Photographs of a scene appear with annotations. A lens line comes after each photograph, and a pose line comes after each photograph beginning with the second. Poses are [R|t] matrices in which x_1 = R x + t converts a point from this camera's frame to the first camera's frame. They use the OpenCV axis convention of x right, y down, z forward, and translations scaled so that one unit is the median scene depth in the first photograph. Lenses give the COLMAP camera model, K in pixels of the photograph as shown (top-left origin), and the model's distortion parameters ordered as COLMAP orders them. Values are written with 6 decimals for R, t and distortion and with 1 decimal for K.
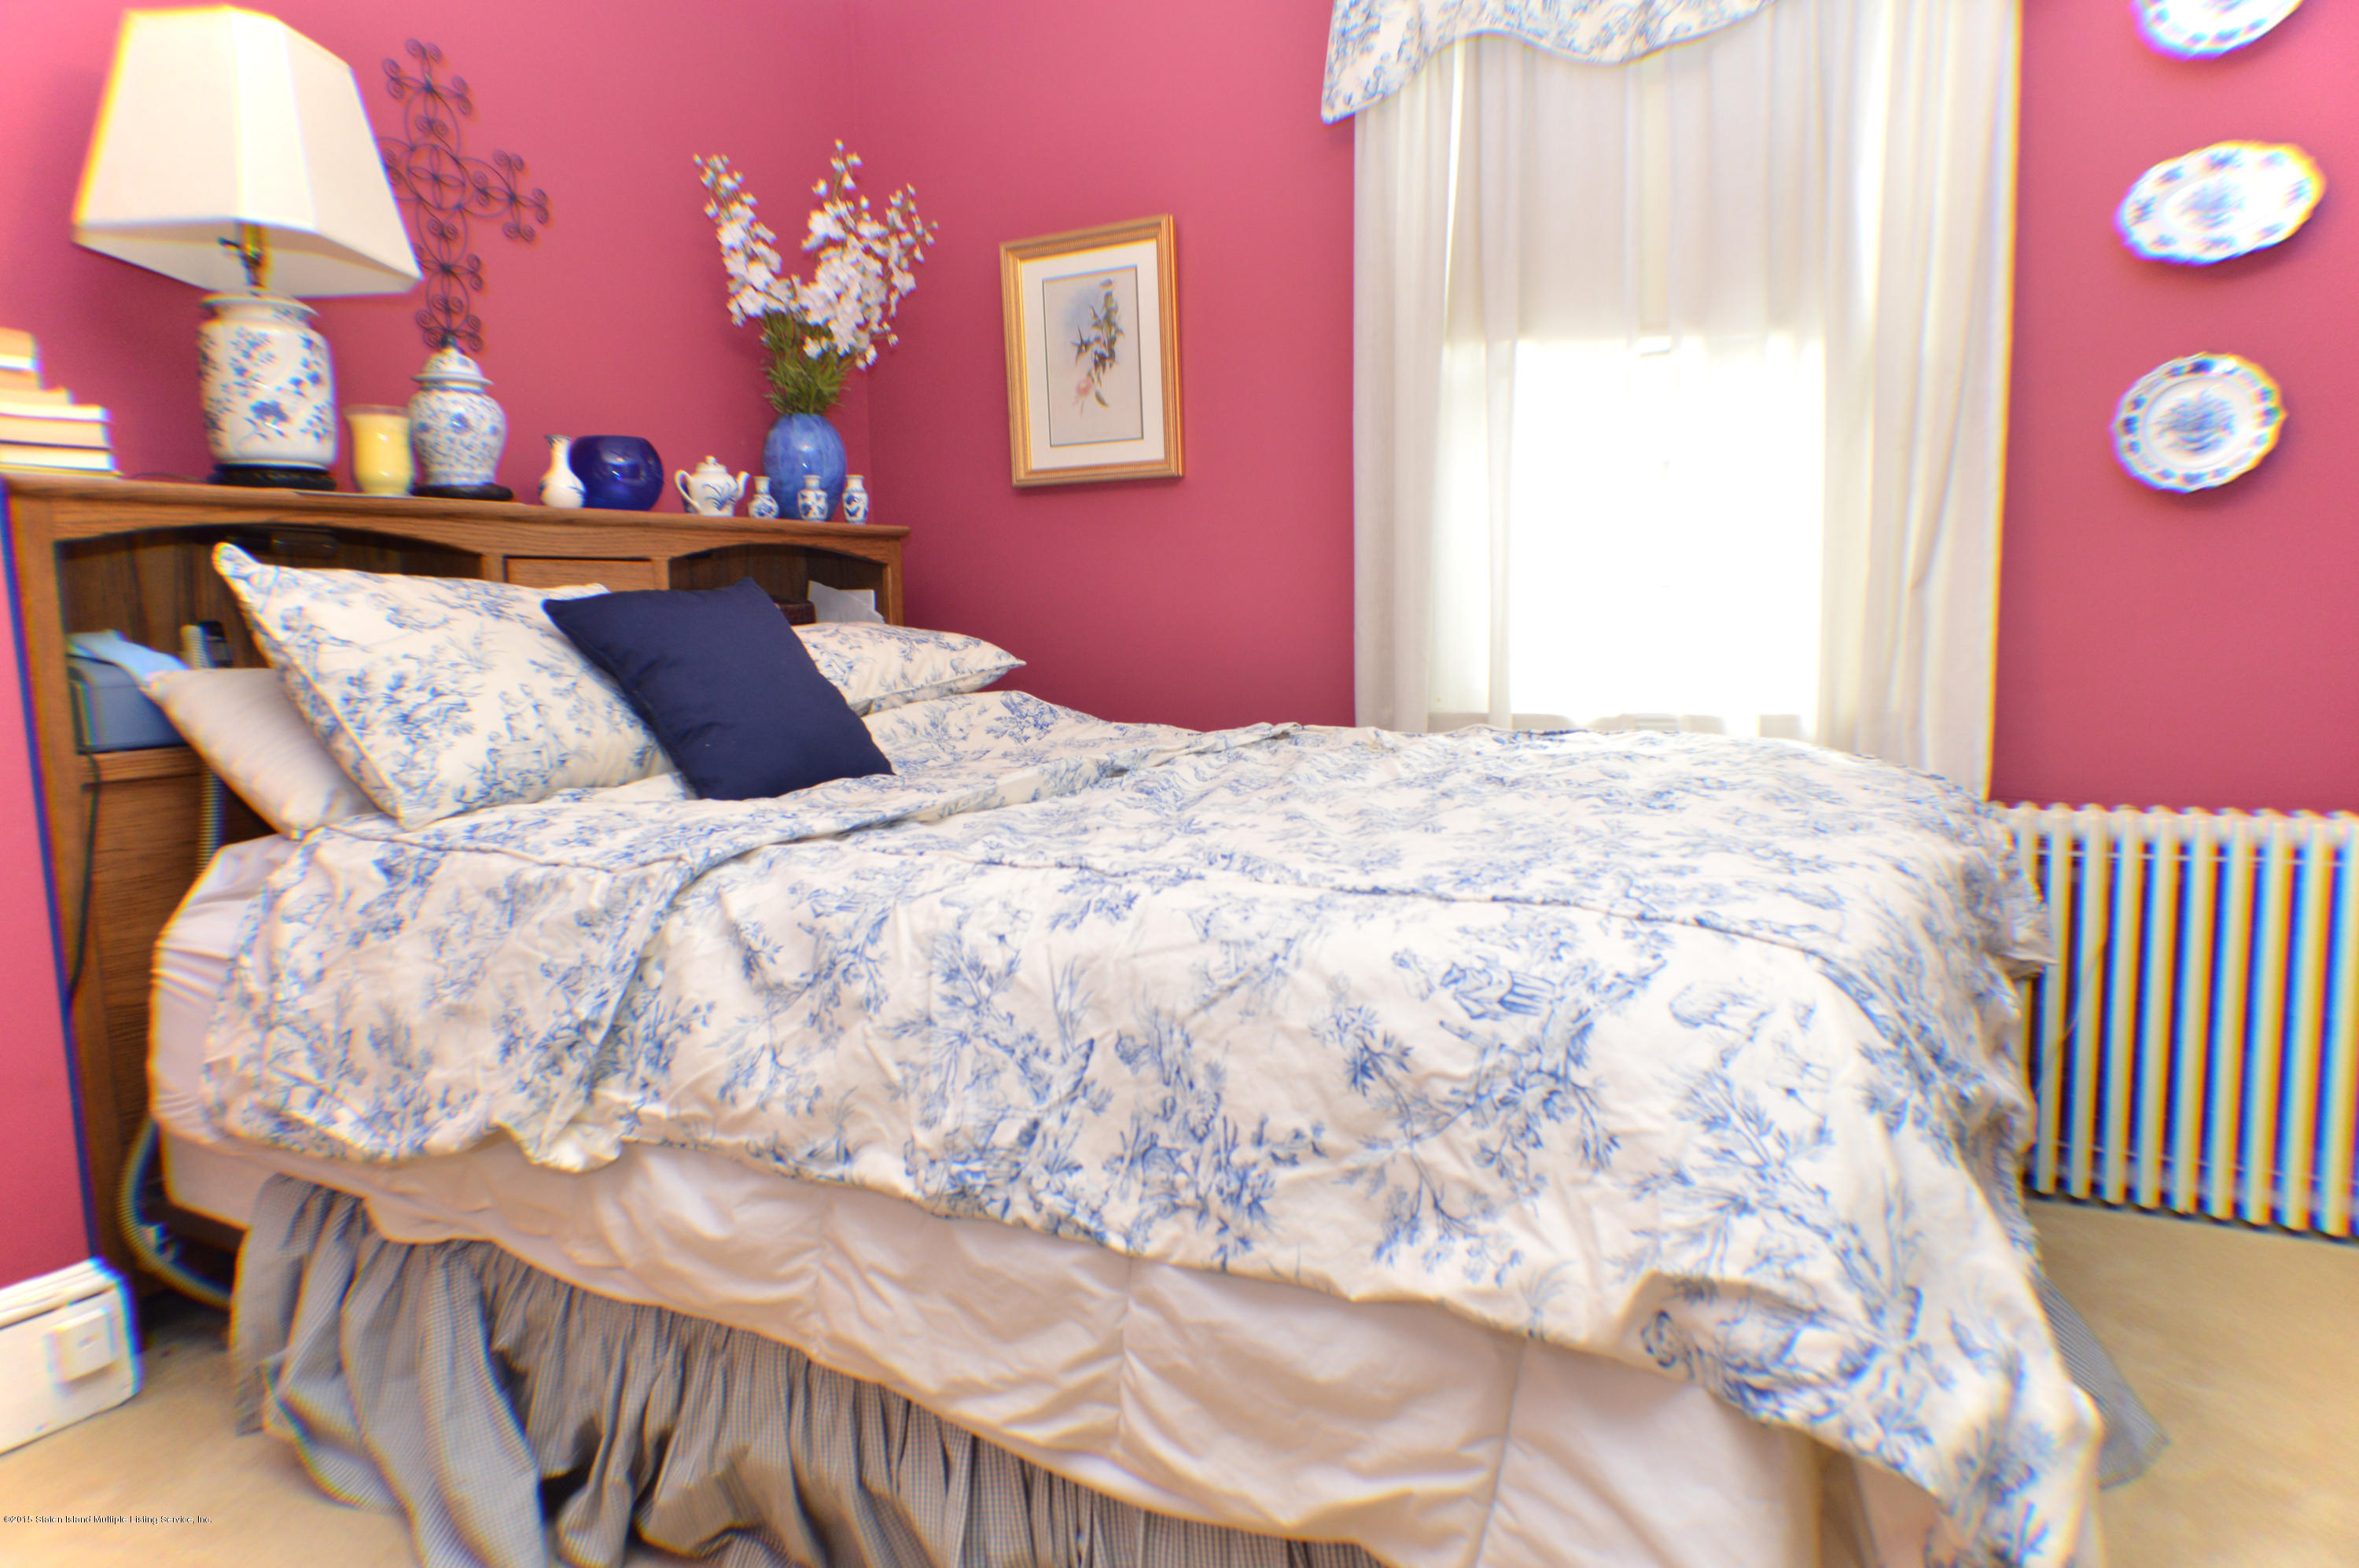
lens RADIAL K [[1516.0, 0, 1179.5], [0, 1516.0, 784.0], [0, 0, 1]] dist [0.005999, 0.002368]
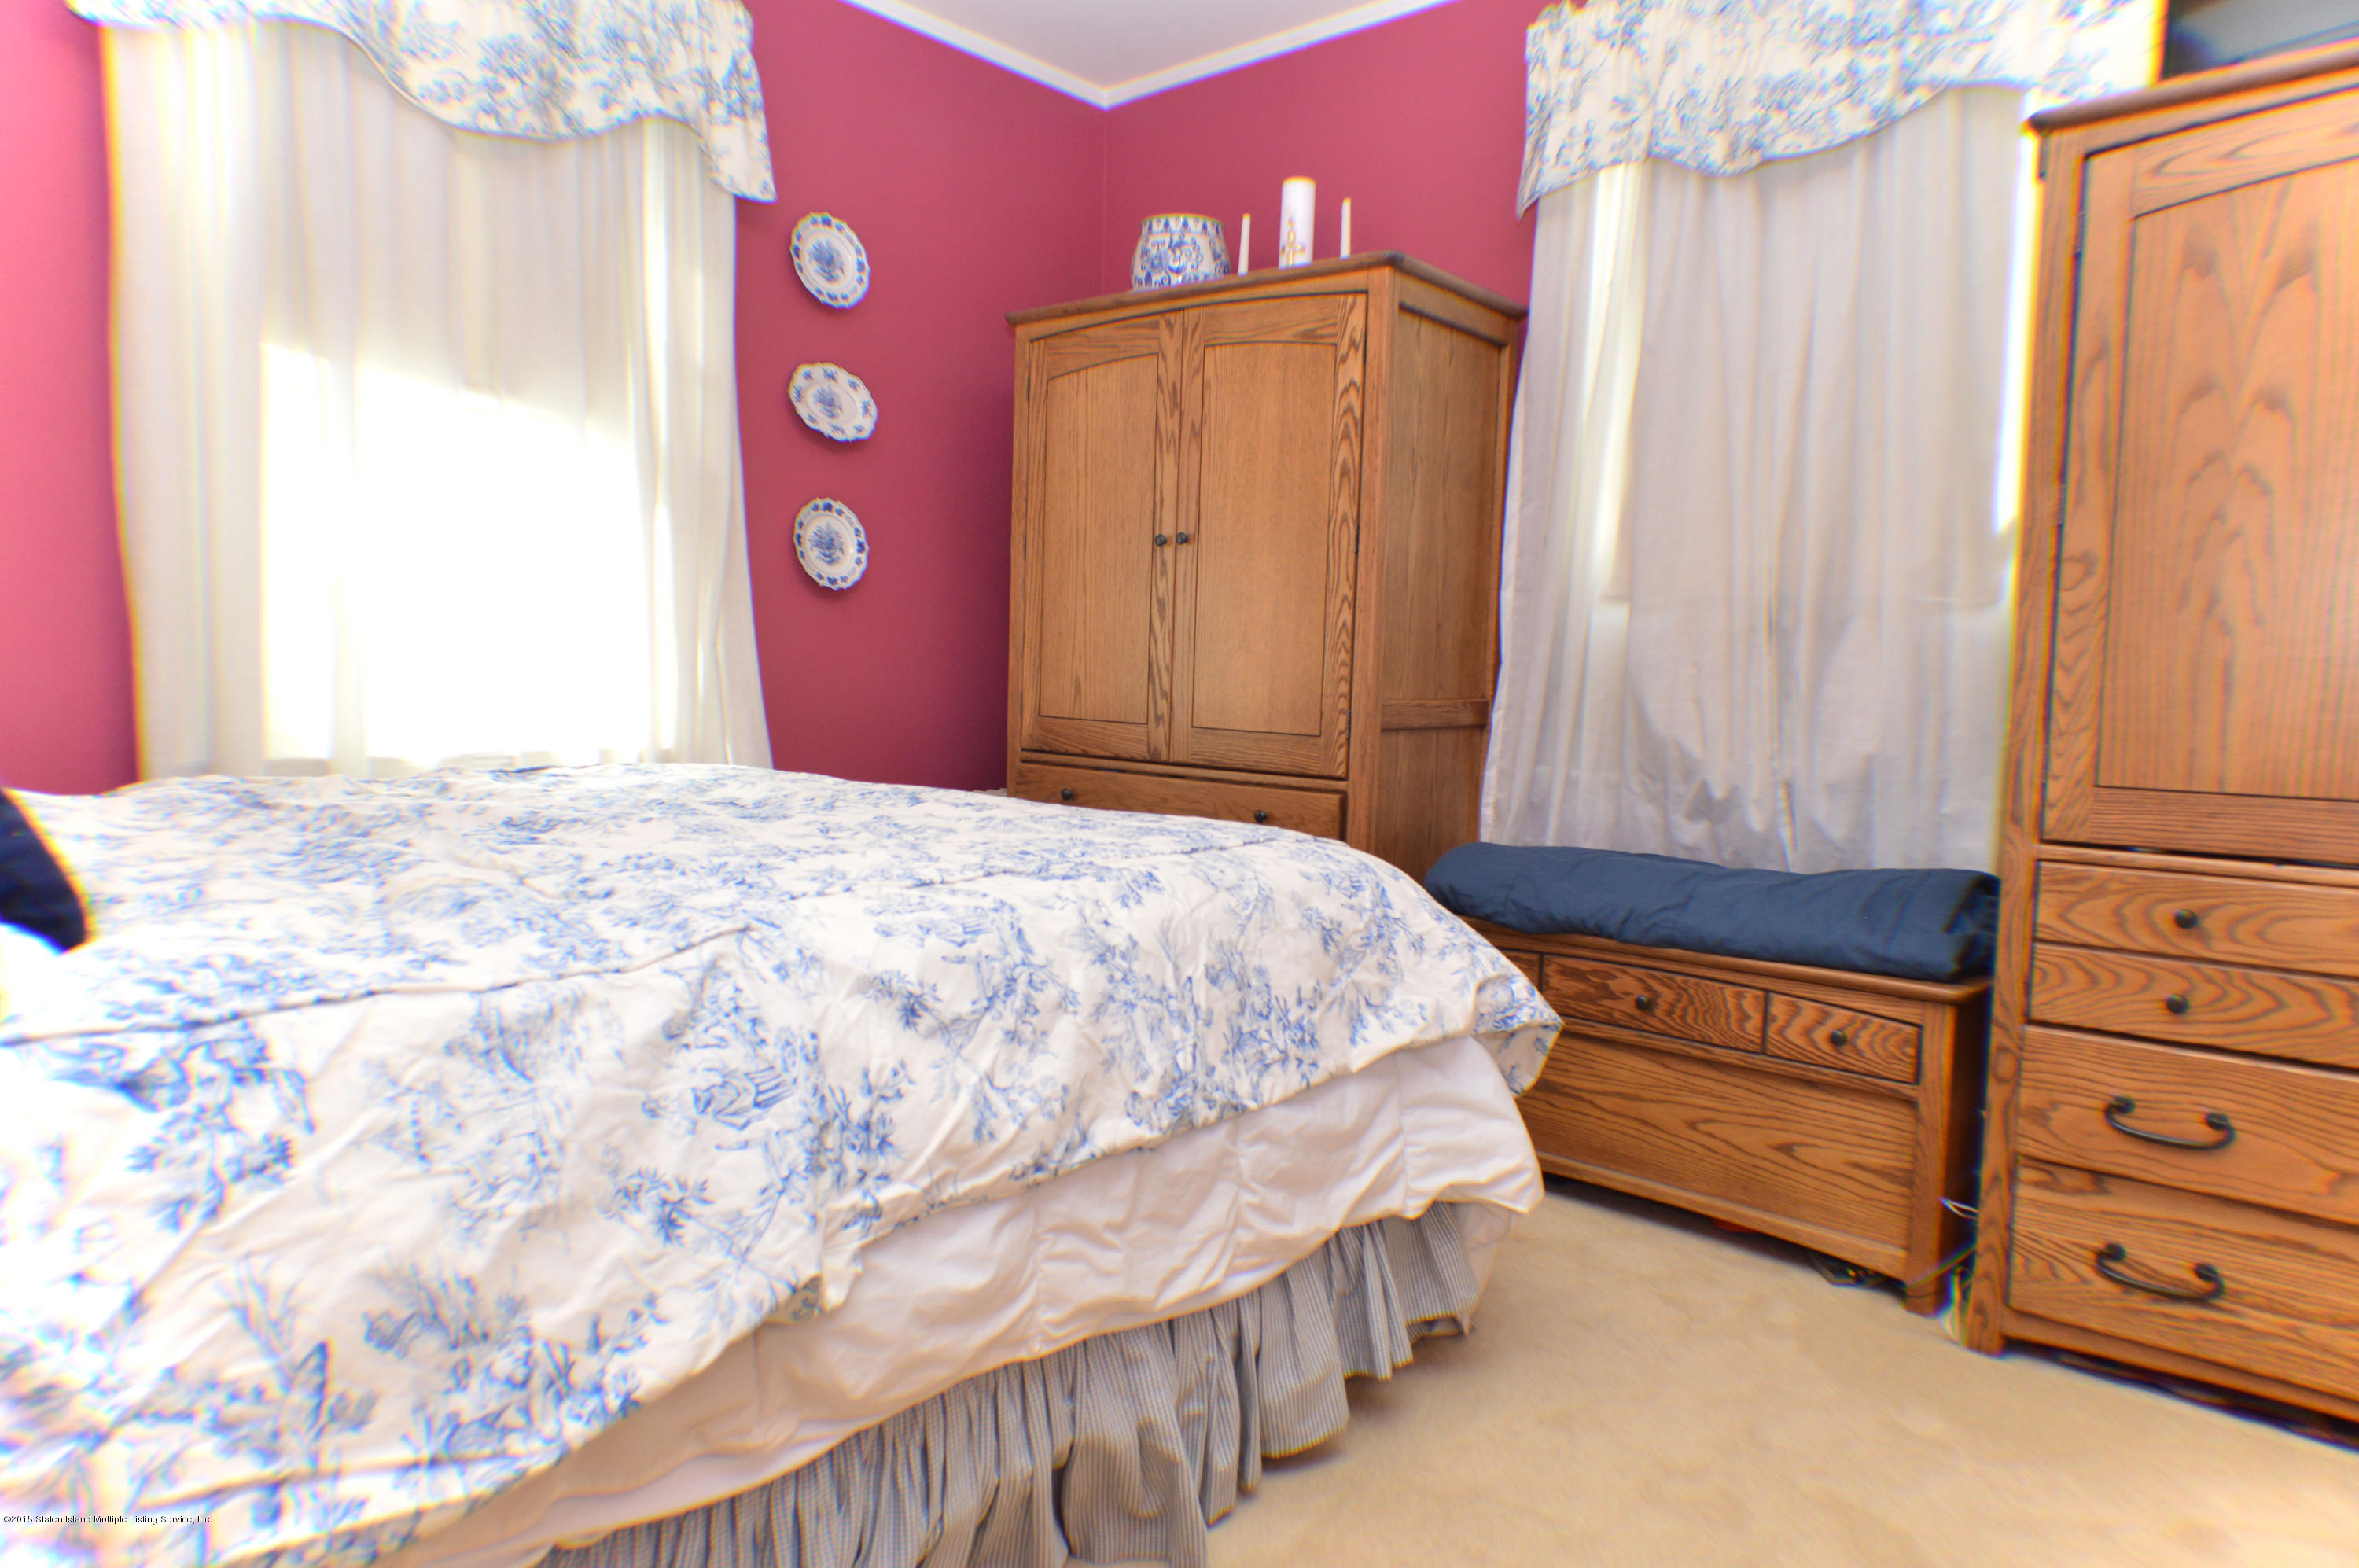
lens RADIAL K [[1489.6, 0, 1179.5], [0, 1489.6, 784.0], [0, 0, 1]] dist [-0.002857, 0.000289]
pose [[0.173667, -0.050946, 0.983486, -1.237596], [0.079713, 0.996111, 0.037524, -0.047744], [-0.981573, 0.071880, 0.177053, 0.701087]]
